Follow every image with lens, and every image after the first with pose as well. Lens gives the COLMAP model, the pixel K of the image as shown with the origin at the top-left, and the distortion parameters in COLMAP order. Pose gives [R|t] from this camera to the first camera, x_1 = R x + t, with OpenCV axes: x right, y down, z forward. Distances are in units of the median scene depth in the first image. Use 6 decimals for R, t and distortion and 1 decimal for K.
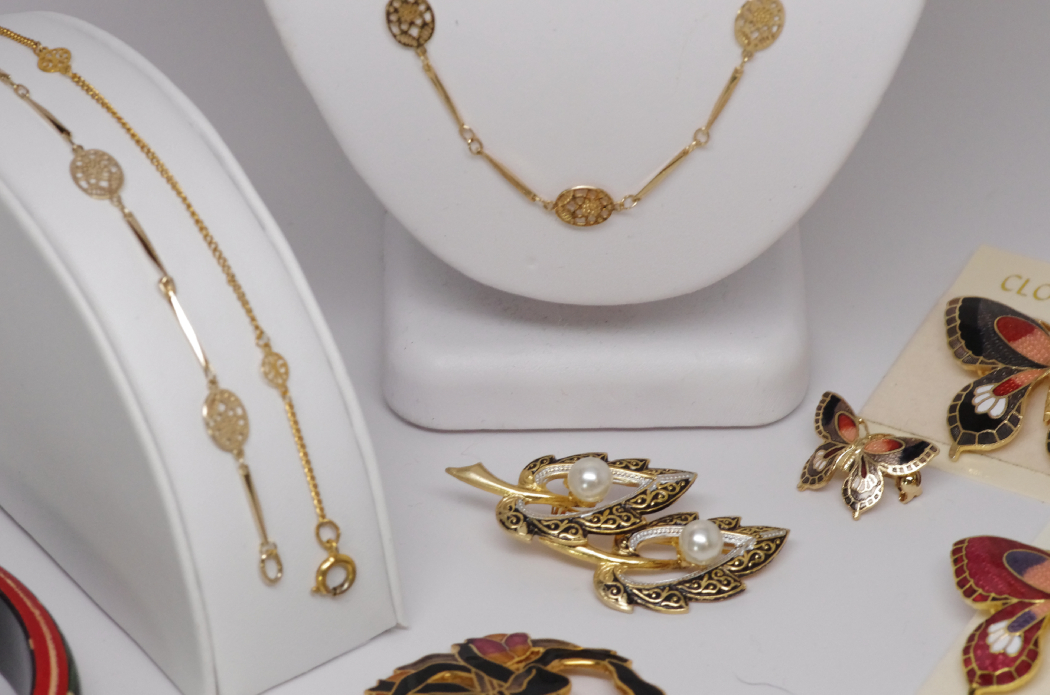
lens RADIAL K [[5283.2, 0, 517.5], [0, 5283.2, 343.7], [0, 0, 1]] dist [-0.002291, 0.000000]
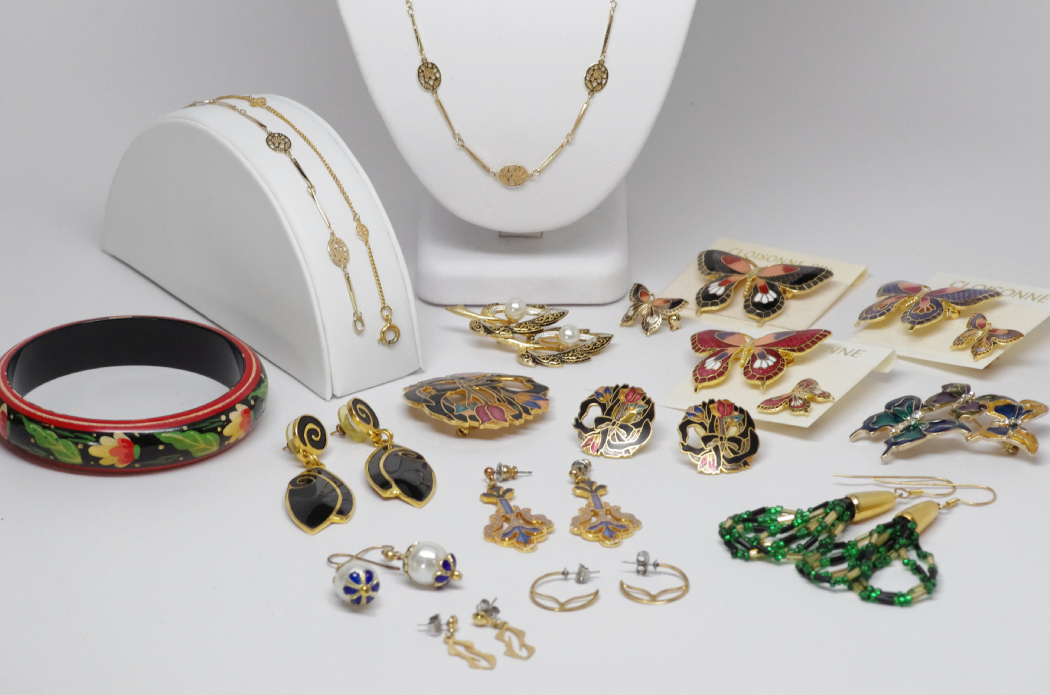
lens RADIAL K [[5283.2, 0, 526.4], [0, 5283.2, 352.6], [0, 0, 1]] dist [-0.002291, 0.000000]
pose [[0.999814, 0.003781, -0.018932, 0.057996], [-0.007866, 0.975335, -0.220590, 0.504970], [0.017631, 0.220698, 0.975183, -1.011965]]
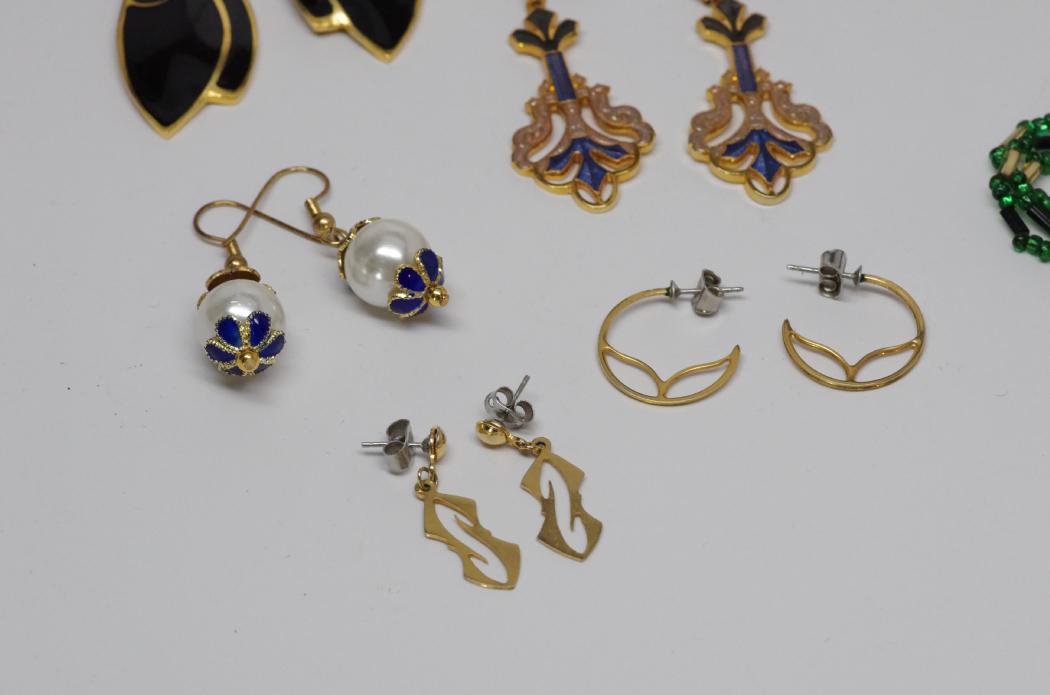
lens RADIAL K [[5283.2, 0, 529.9], [0, 5283.2, 347.7], [0, 0, 1]] dist [-0.002291, 0.000000]
pose [[0.998490, 0.041883, -0.035555, 0.044528], [-0.034745, 0.982709, 0.181867, -0.000866], [0.042557, -0.180357, 0.982680, -0.045239]]
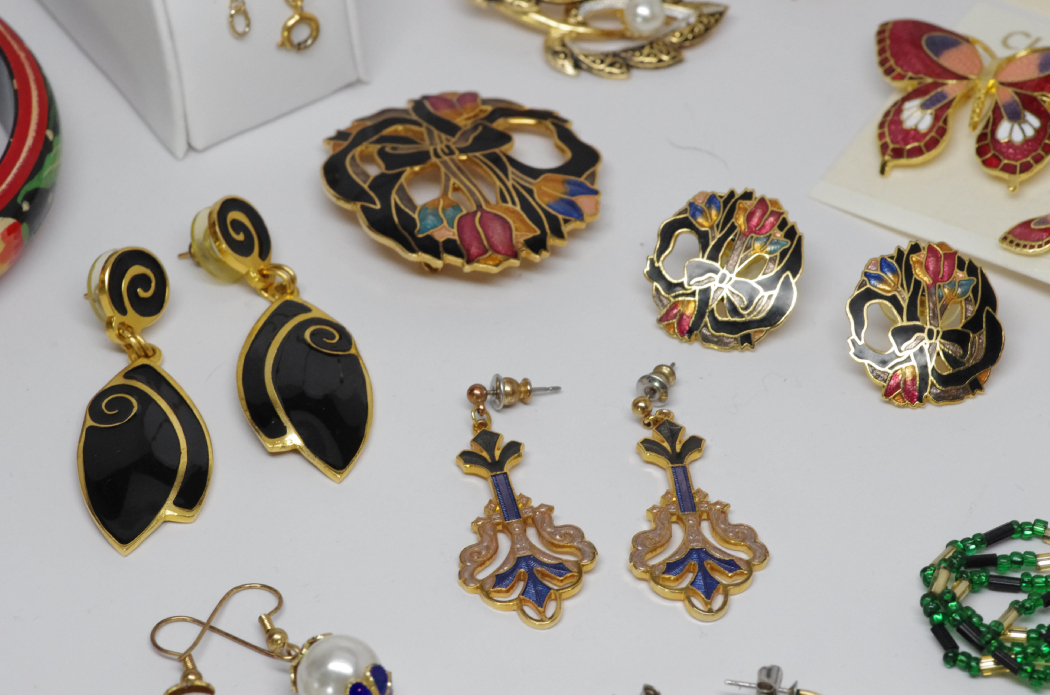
lens RADIAL K [[5283.2, 0, 524.3], [0, 5283.2, 337.9], [0, 0, 1]] dist [-0.002291, 0.000000]
pose [[0.998751, 0.042014, -0.027058, 0.042934], [-0.038926, 0.993604, 0.106000, -0.010169], [0.031338, -0.104815, 0.993998, -0.077849]]
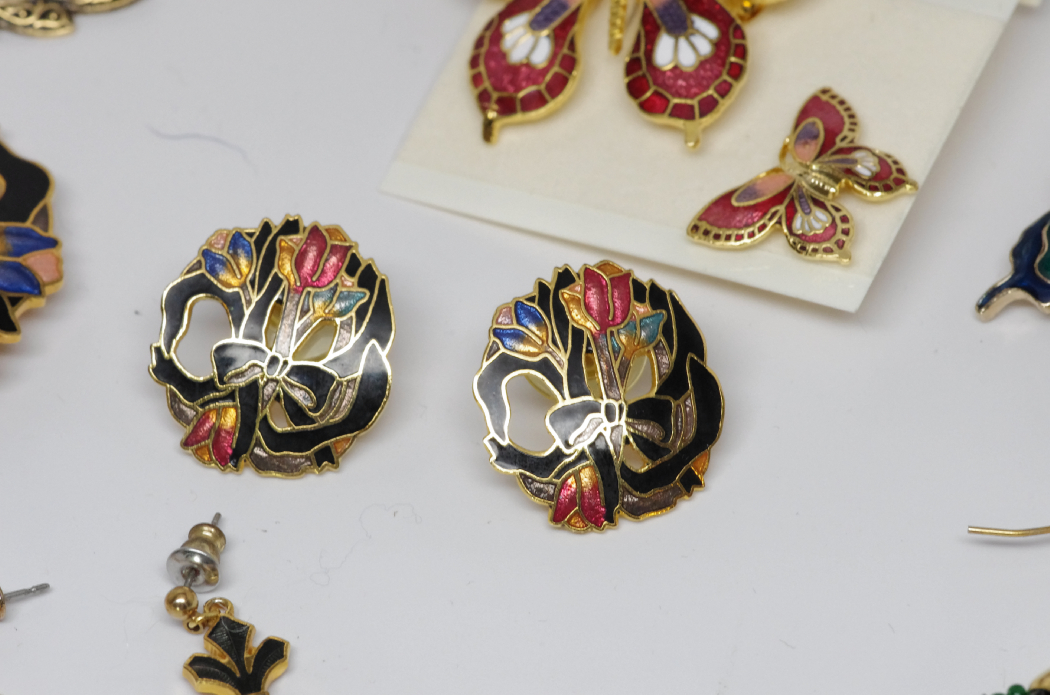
lens RADIAL K [[5283.2, 0, 527.4], [0, 5283.2, 354.7], [0, 0, 1]] dist [-0.002291, 0.000000]
pose [[0.991484, -0.110659, 0.068667, 0.039570], [0.092419, 0.969341, 0.227678, -0.062415], [-0.091756, -0.219393, 0.971312, 0.311626]]
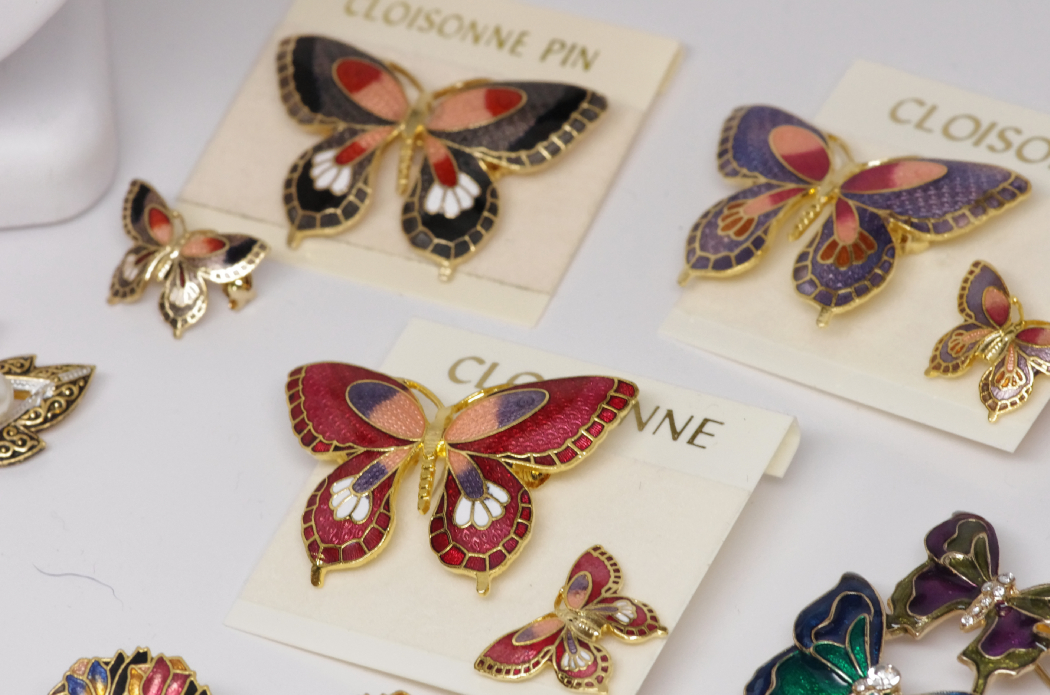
lens RADIAL K [[5283.2, 0, 529.5], [0, 5283.2, 349.6], [0, 0, 1]] dist [-0.002291, 0.000000]
pose [[0.994665, -0.090170, 0.050111, 0.080213], [0.080557, 0.982369, 0.168704, -0.104865], [-0.064439, -0.163767, 0.984392, 0.182482]]
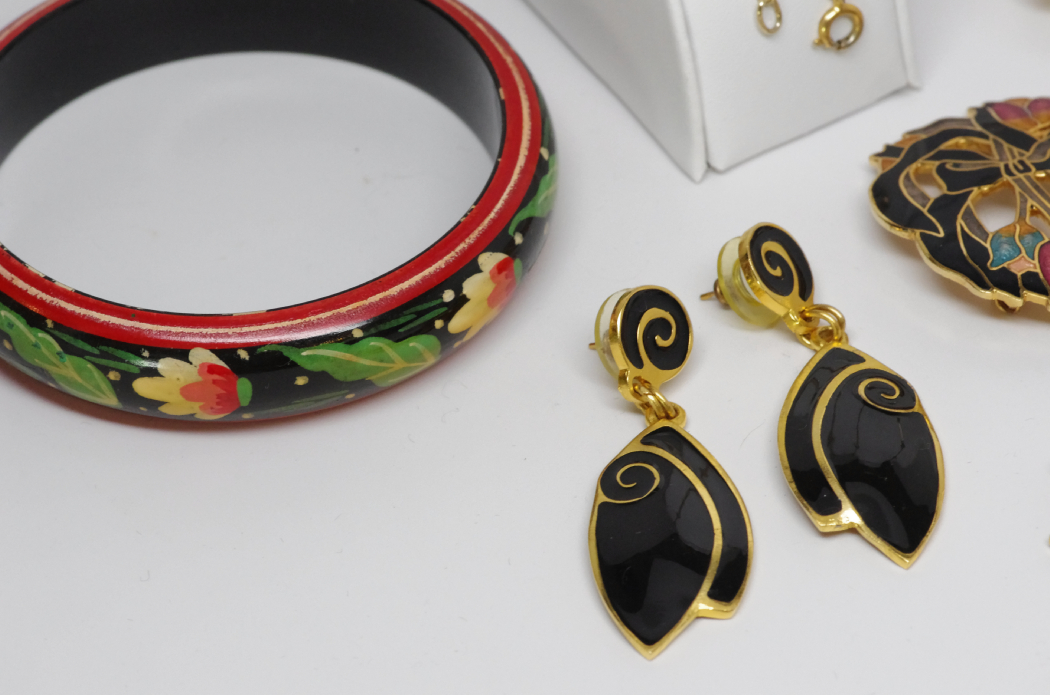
lens RADIAL K [[5283.2, 0, 523.0], [0, 5283.2, 345.1], [0, 0, 1]] dist [-0.002291, 0.000000]
pose [[0.994941, 0.030580, -0.095689, -0.000533], [-0.021578, 0.995364, 0.093726, 0.014547], [0.098112, -0.091187, 0.990989, 0.098012]]
